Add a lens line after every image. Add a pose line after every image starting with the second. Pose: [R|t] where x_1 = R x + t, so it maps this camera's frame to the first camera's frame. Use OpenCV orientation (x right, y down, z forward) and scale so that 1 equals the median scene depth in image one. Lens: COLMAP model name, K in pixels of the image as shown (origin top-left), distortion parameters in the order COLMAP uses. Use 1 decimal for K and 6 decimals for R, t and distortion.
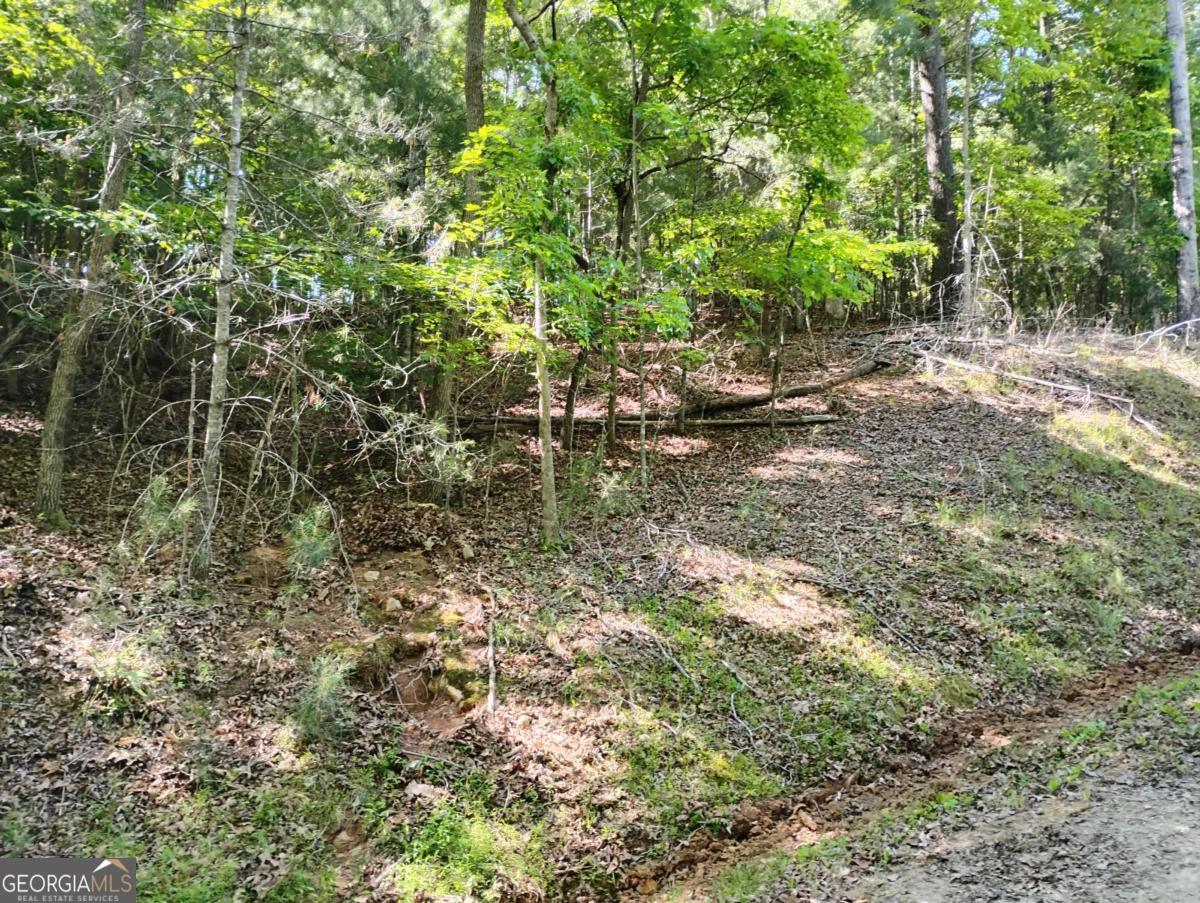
lens RADIAL K [[986.6, 0, 605.2], [0, 986.6, 454.4], [0, 0, 1]] dist [0.040984, -0.072181]
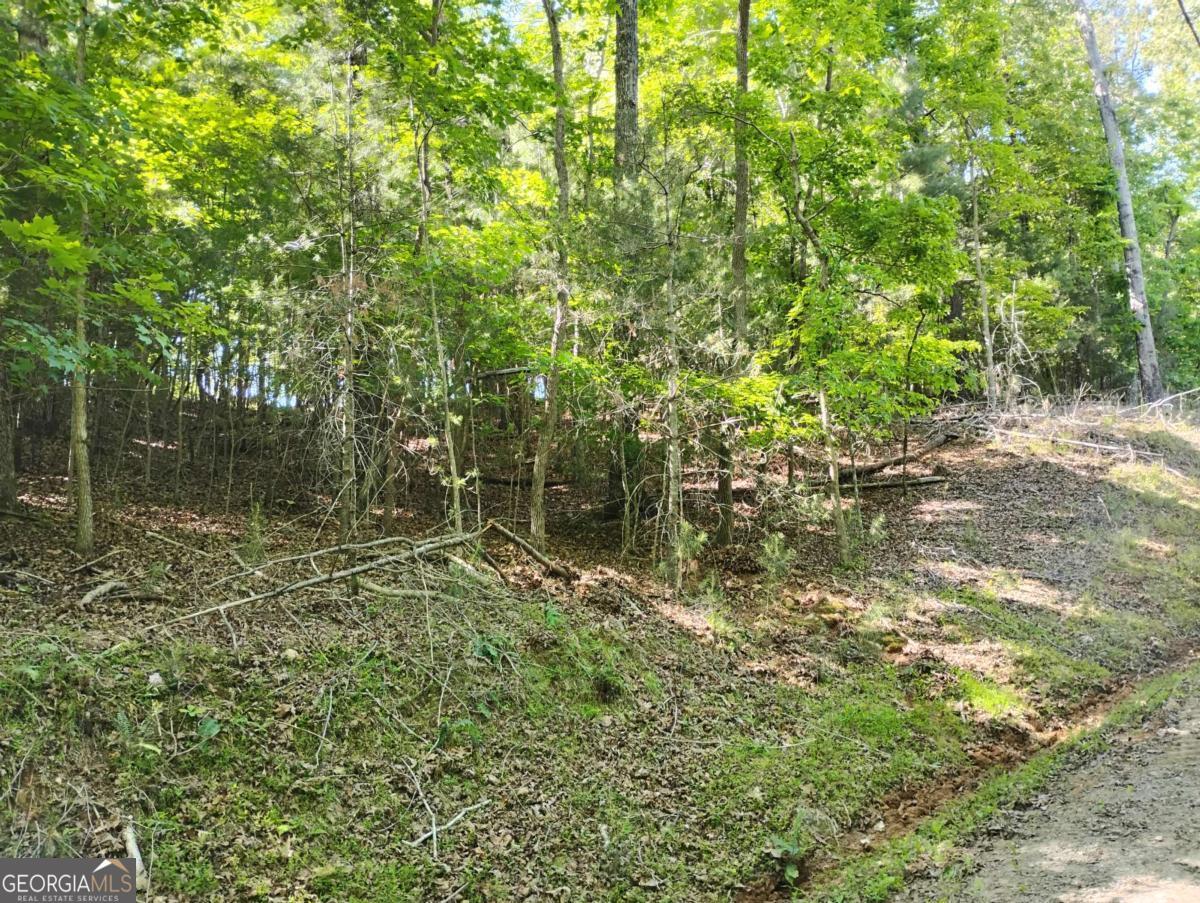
lens RADIAL K [[986.6, 0, 599.1], [0, 986.6, 450.0], [0, 0, 1]] dist [0.040984, -0.072181]
pose [[0.996139, -0.045369, 0.075153, -0.275988], [0.052241, 0.994373, -0.092155, 0.019462], [-0.070549, 0.095725, 0.992905, -0.236041]]
